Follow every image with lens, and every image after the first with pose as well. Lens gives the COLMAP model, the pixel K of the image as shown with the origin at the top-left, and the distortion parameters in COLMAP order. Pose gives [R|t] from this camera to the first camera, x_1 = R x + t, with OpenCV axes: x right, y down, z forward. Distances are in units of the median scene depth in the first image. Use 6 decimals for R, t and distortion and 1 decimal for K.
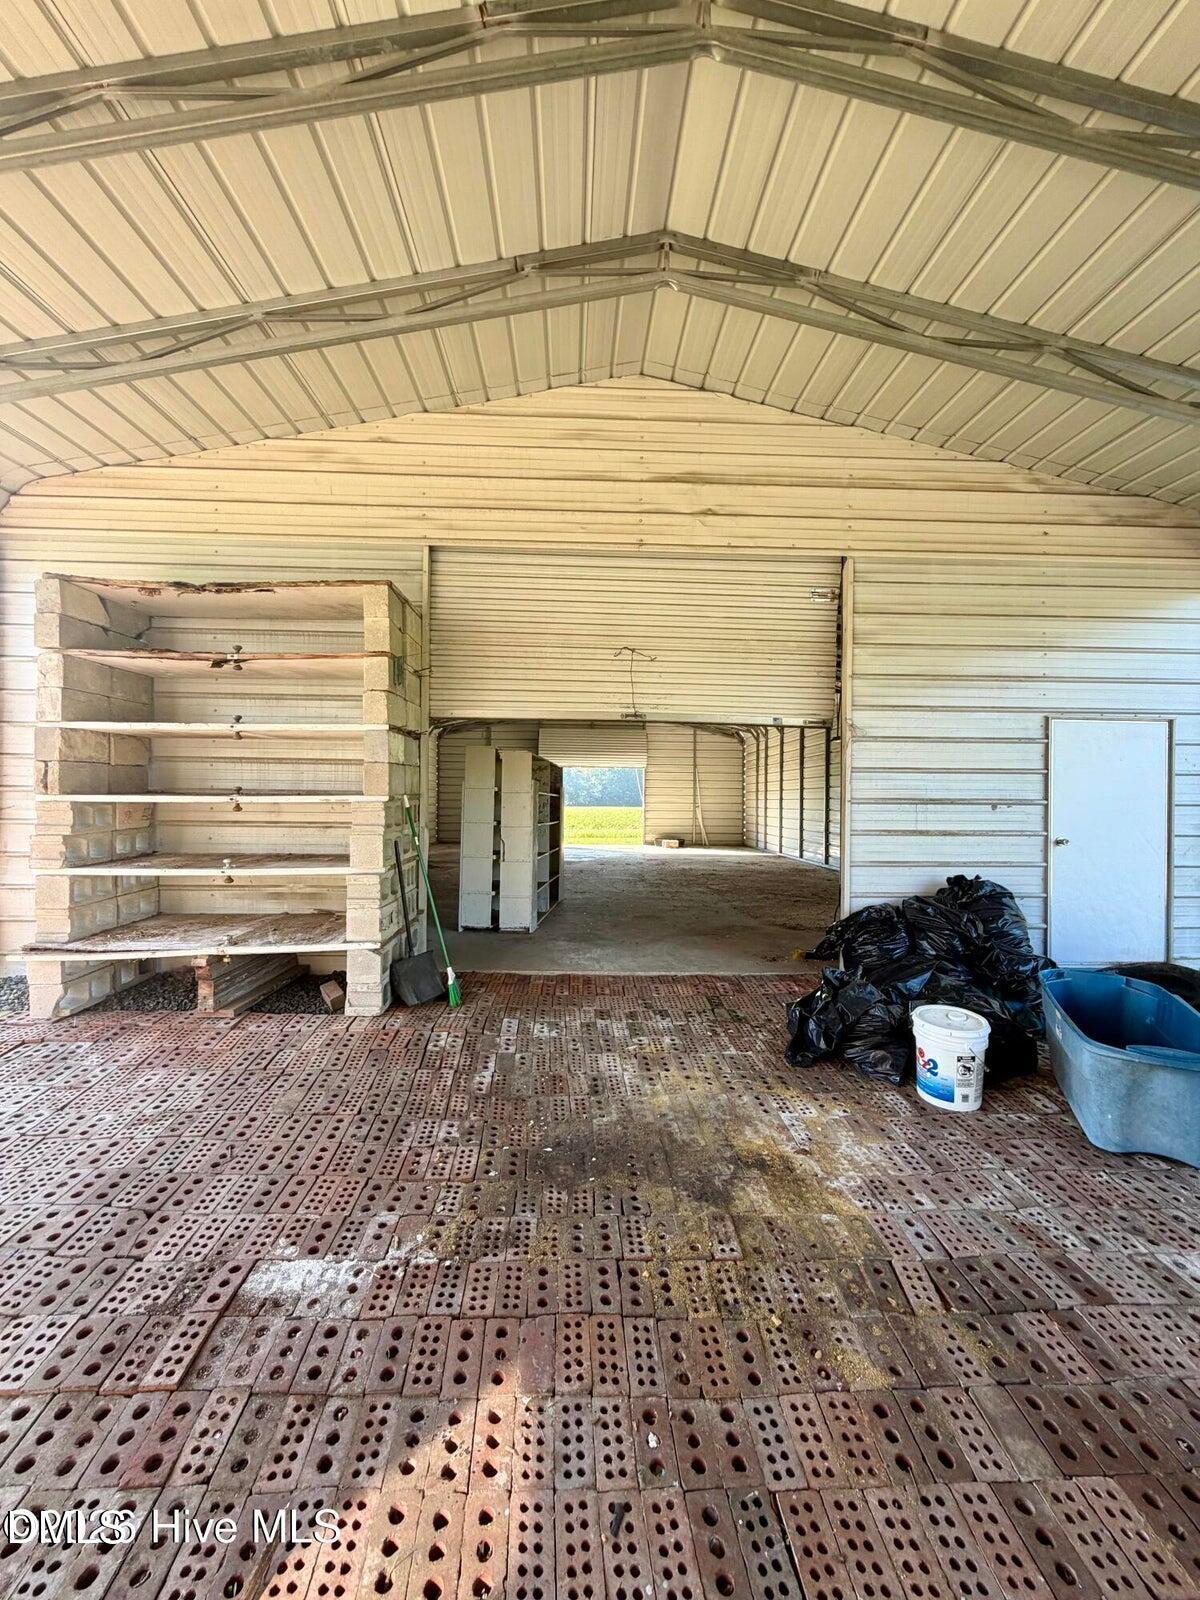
lens RADIAL K [[639.9, 0, 598.0], [0, 639.9, 801.1], [0, 0, 1]] dist [-0.000018, 0.000000]
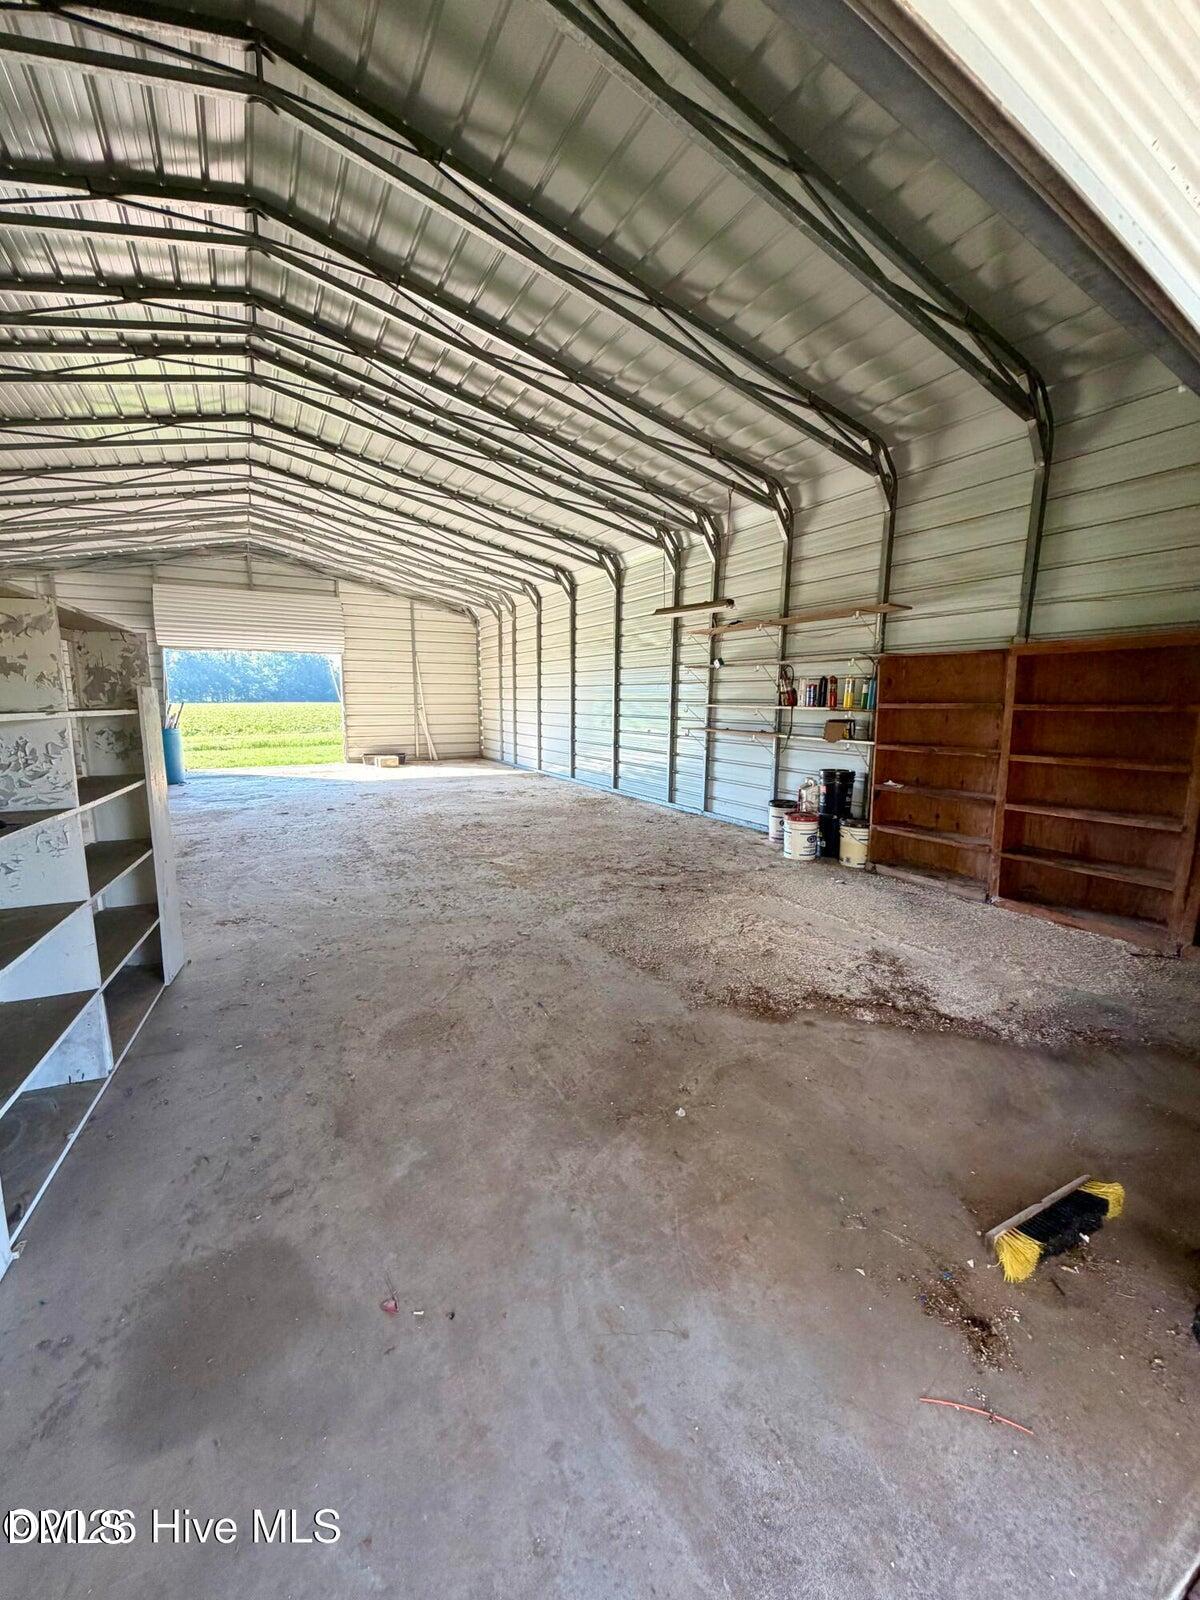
lens RADIAL K [[594.3, 0, 589.4], [0, 594.3, 795.5], [0, 0, 1]] dist [-0.000638, -0.000002]
pose [[0.886917, -0.080263, 0.454903, 0.007084], [0.002271, 0.985534, 0.169460, -0.009125], [-0.461924, -0.149264, 0.874269, 0.305999]]
